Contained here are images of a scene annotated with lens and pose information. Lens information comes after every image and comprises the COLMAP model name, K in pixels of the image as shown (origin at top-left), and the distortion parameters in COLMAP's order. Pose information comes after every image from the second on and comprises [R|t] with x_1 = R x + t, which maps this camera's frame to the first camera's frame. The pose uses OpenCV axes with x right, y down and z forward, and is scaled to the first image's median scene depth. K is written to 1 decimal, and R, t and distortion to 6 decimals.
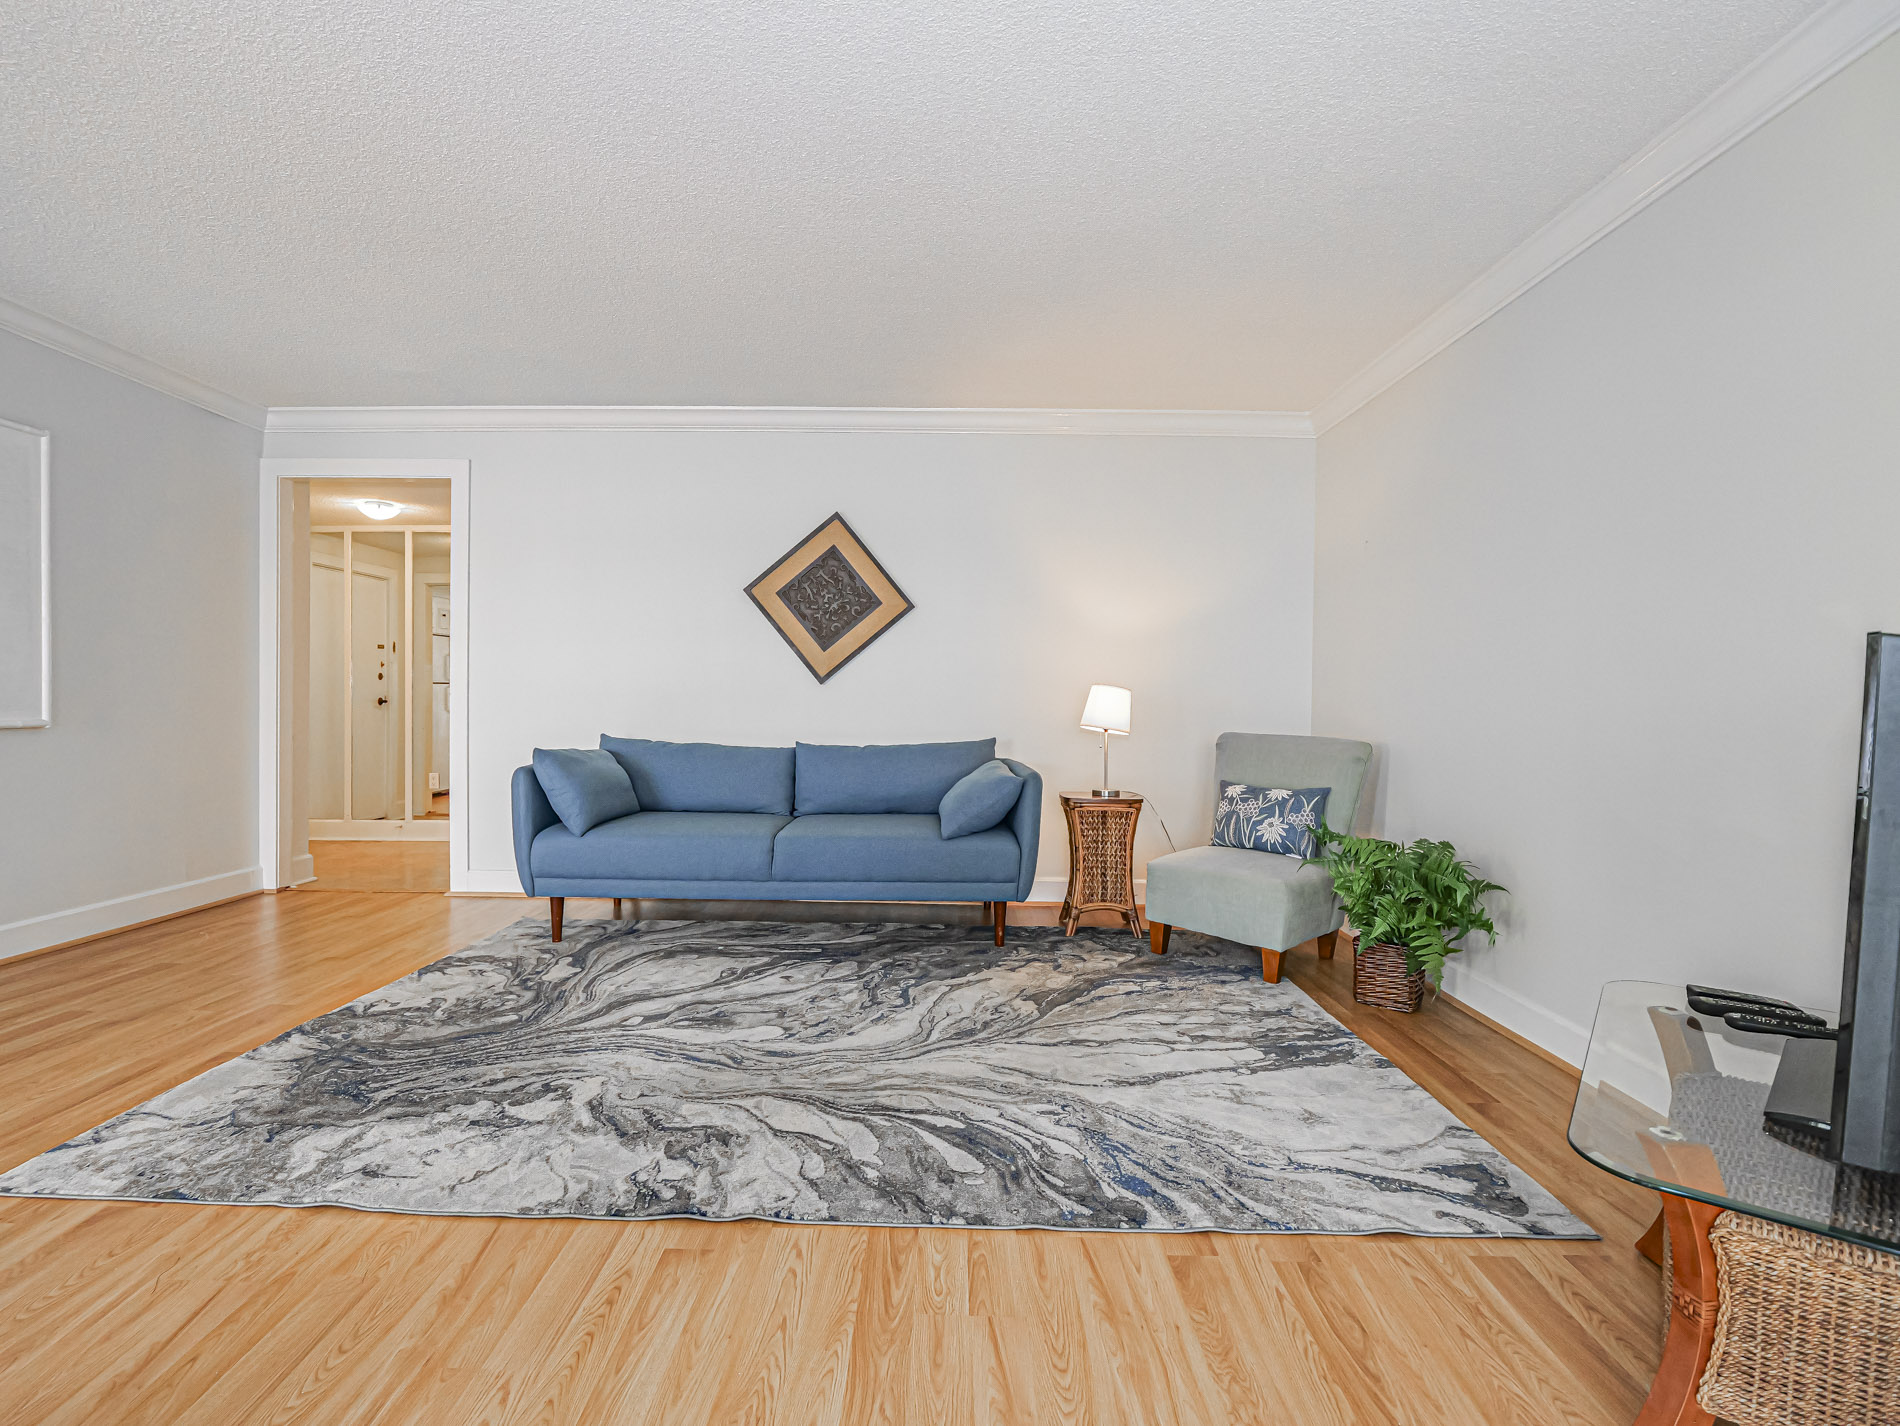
lens RADIAL K [[915.1, 0, 950.0], [0, 915.1, 713.0], [0, 0, 1]] dist [-0.014797, -0.000486]
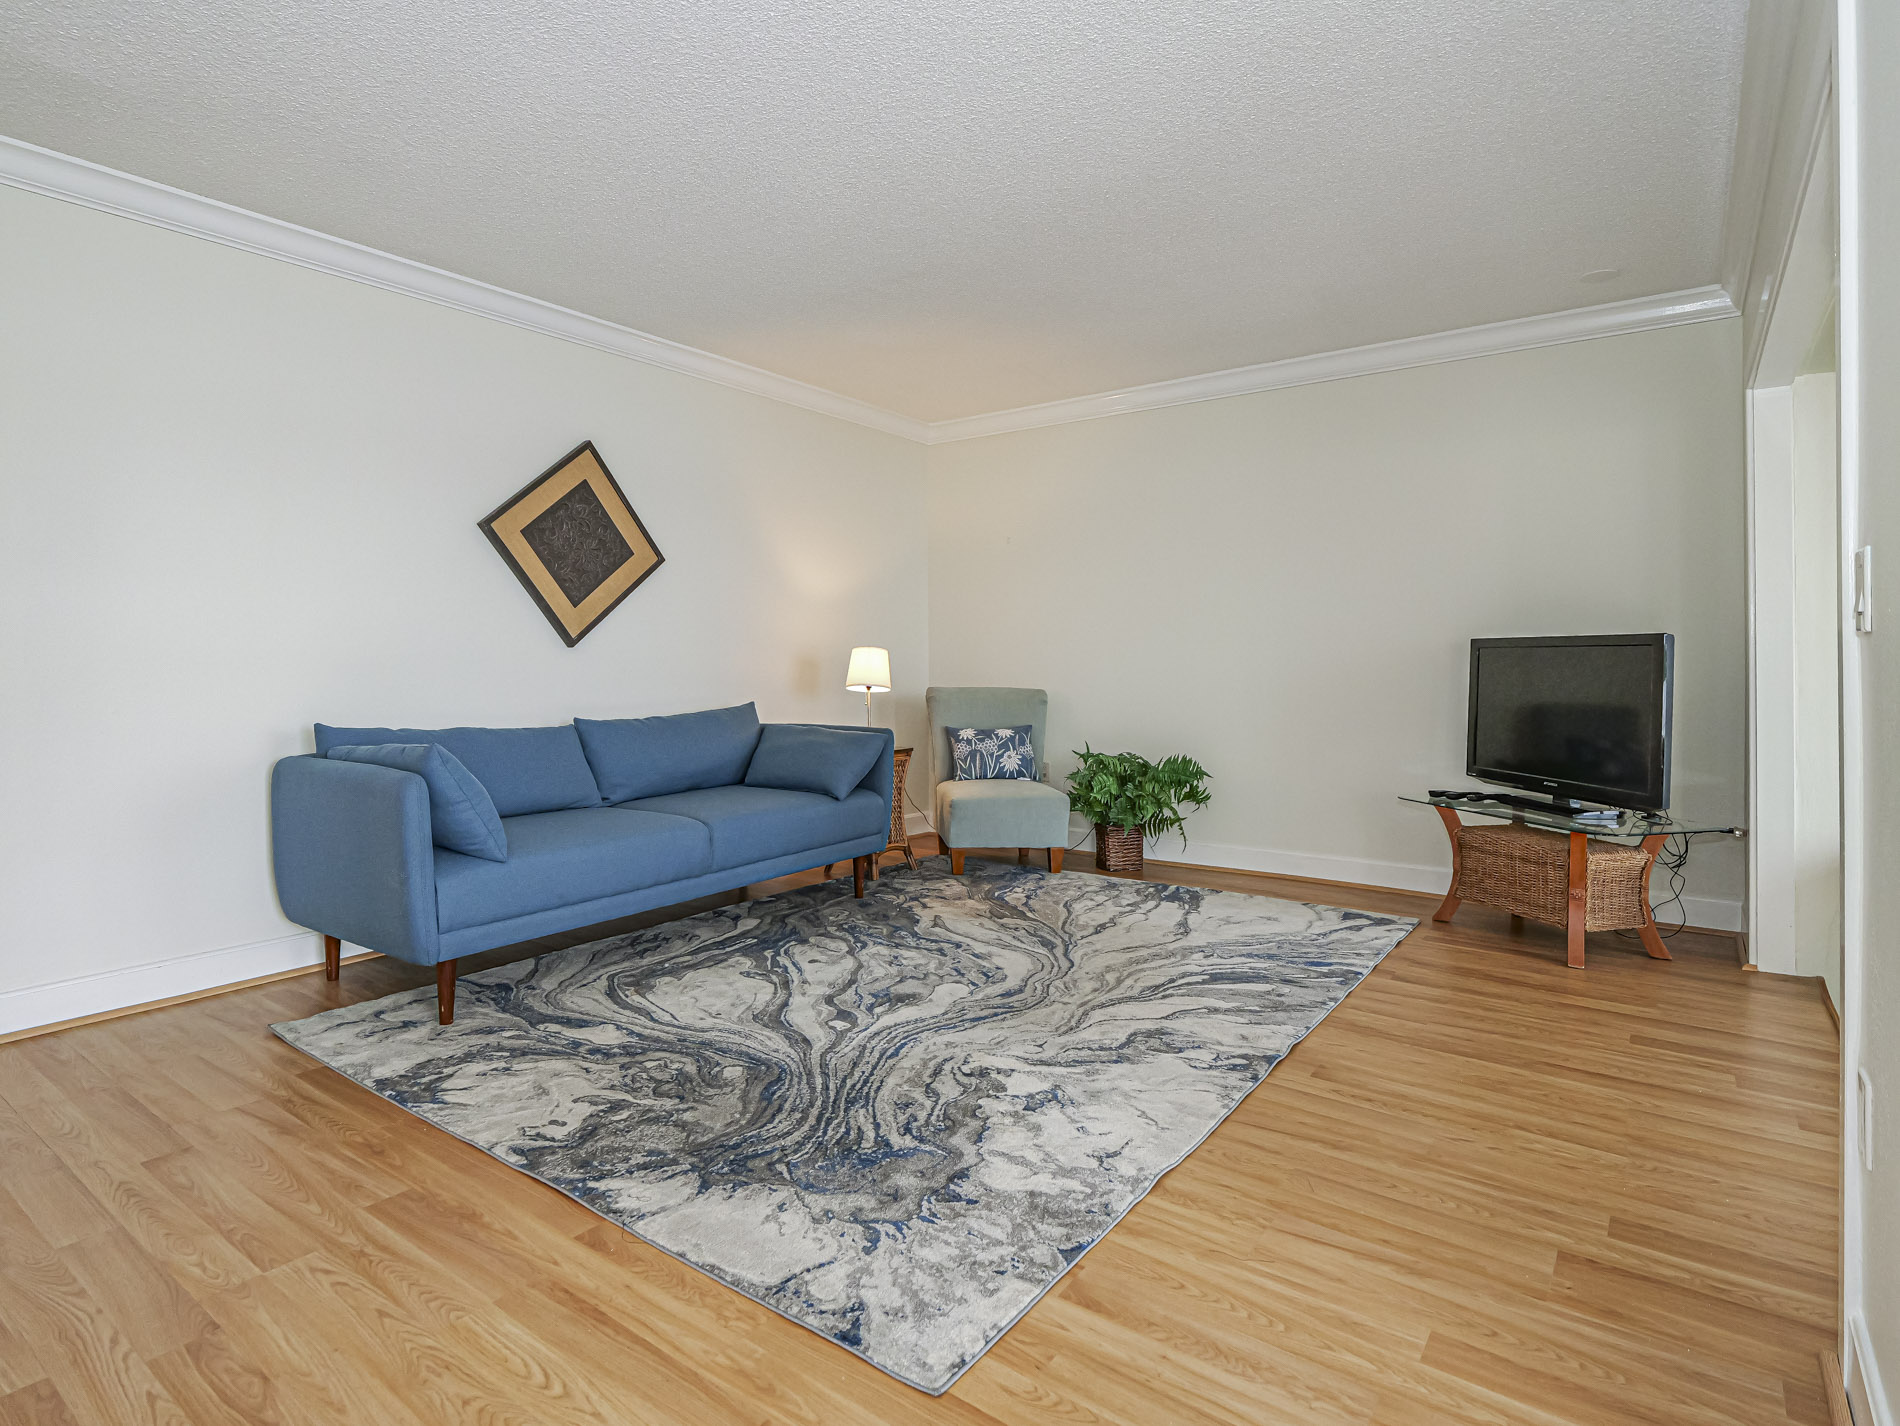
lens RADIAL K [[982.6, 0, 942.5], [0, 982.6, 669.3], [0, 0, 1]] dist [-0.003072, -0.000934]
pose [[0.595240, -0.021495, 0.803260, -0.962451], [0.023278, 0.999684, 0.009502, -0.018049], [-0.803211, 0.013043, 0.595552, 0.307437]]
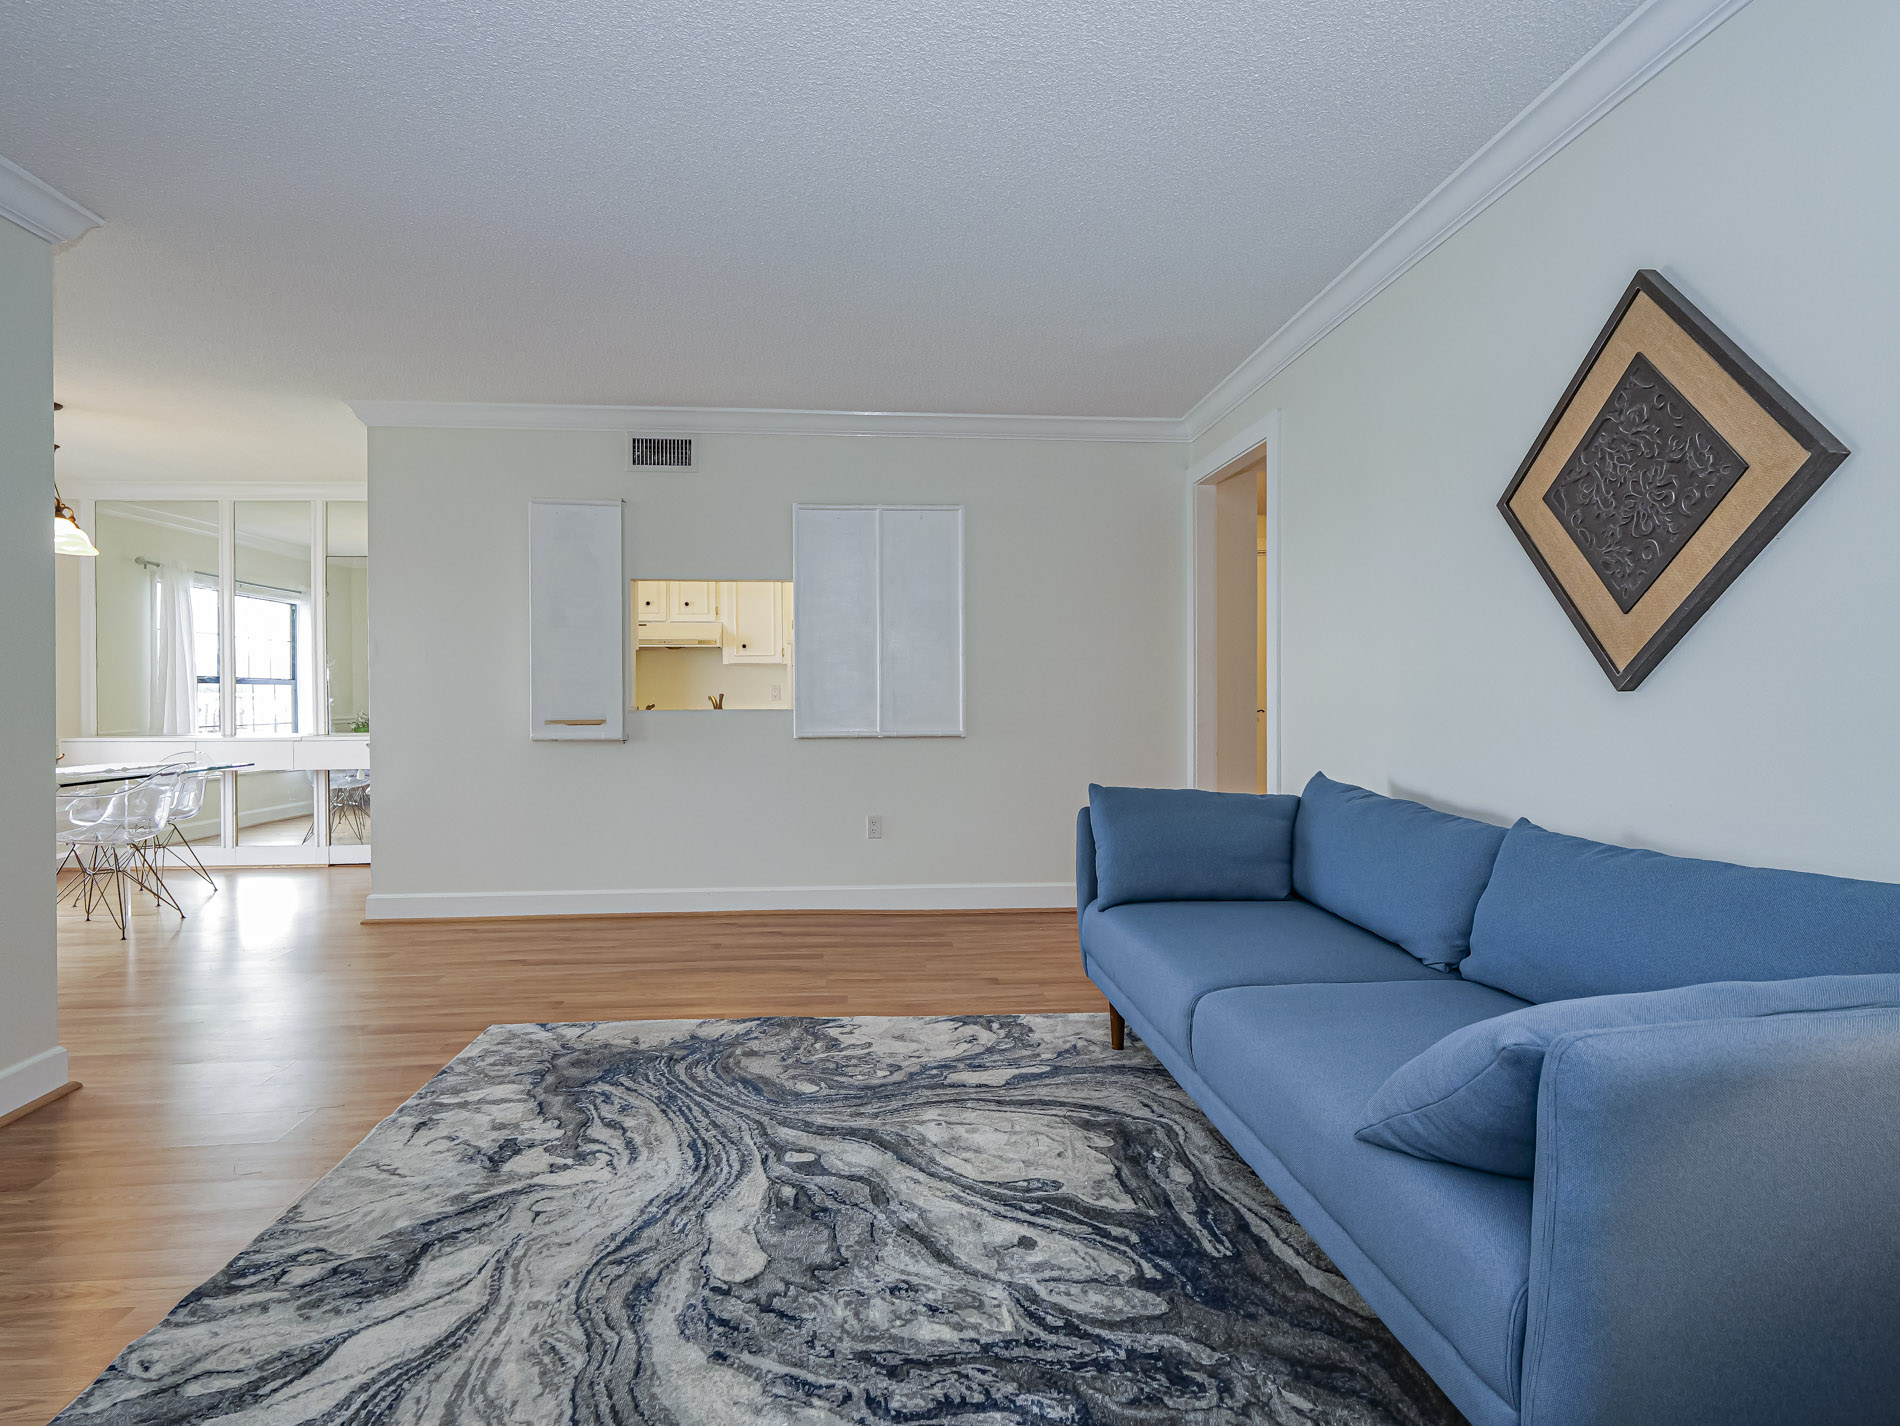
lens RADIAL K [[983.9, 0, 939.2], [0, 983.9, 694.4], [0, 0, 1]] dist [-0.003925, -0.000815]
pose [[0.069532, -0.008628, -0.997542, 0.430671], [-0.008102, 0.999925, -0.009213, -0.033769], [0.997547, 0.008723, 0.069457, 0.962060]]
